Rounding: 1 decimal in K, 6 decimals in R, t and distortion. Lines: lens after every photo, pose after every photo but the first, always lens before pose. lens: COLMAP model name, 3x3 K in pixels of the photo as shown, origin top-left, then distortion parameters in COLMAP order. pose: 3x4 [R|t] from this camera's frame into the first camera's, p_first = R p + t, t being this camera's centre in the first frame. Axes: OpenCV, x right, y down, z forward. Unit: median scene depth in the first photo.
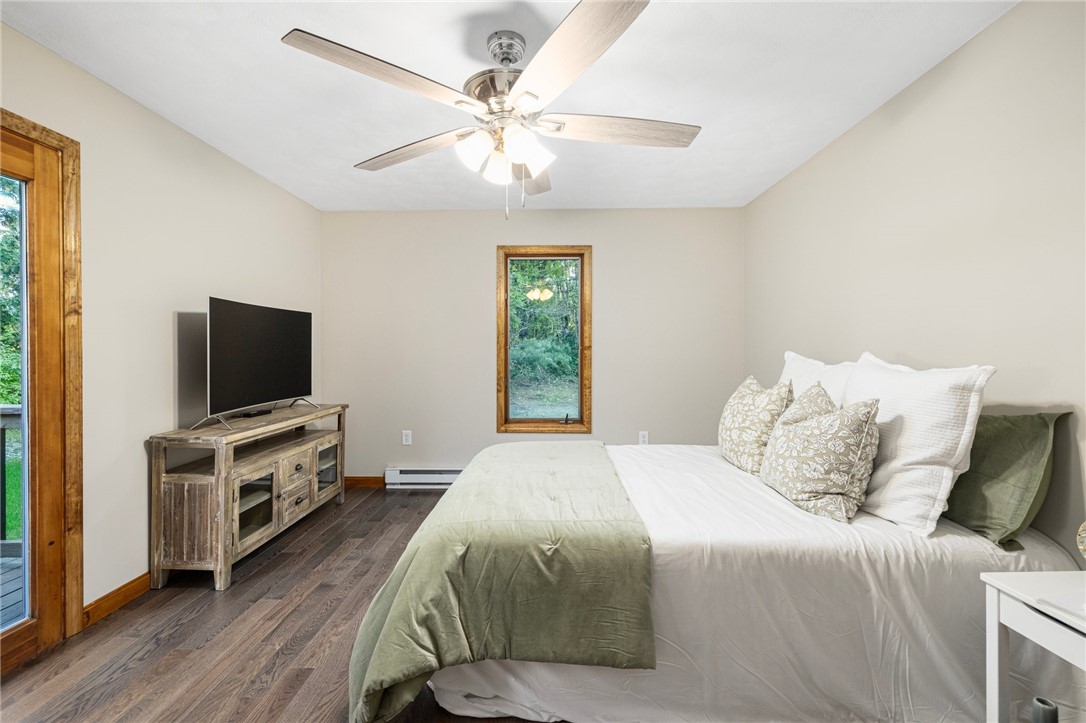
lens RADIAL K [[463.9, 0, 538.4], [0, 463.9, 356.5], [0, 0, 1]] dist [-0.000665, 0.000569]
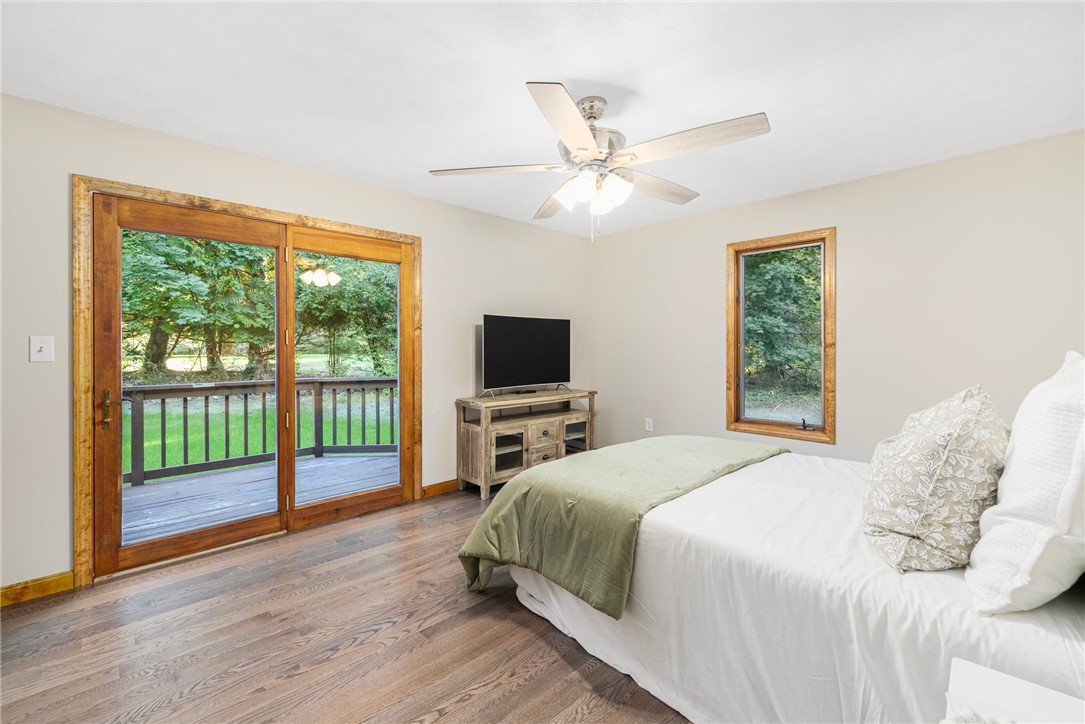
lens RADIAL K [[459.2, 0, 542.4], [0, 459.2, 351.6], [0, 0, 1]] dist [-0.002917, -0.000132]
pose [[0.714651, 0.006406, -0.699452, 0.643682], [-0.008866, 0.999961, 0.000100, -0.004801], [0.699425, 0.006130, 0.714680, 0.020749]]
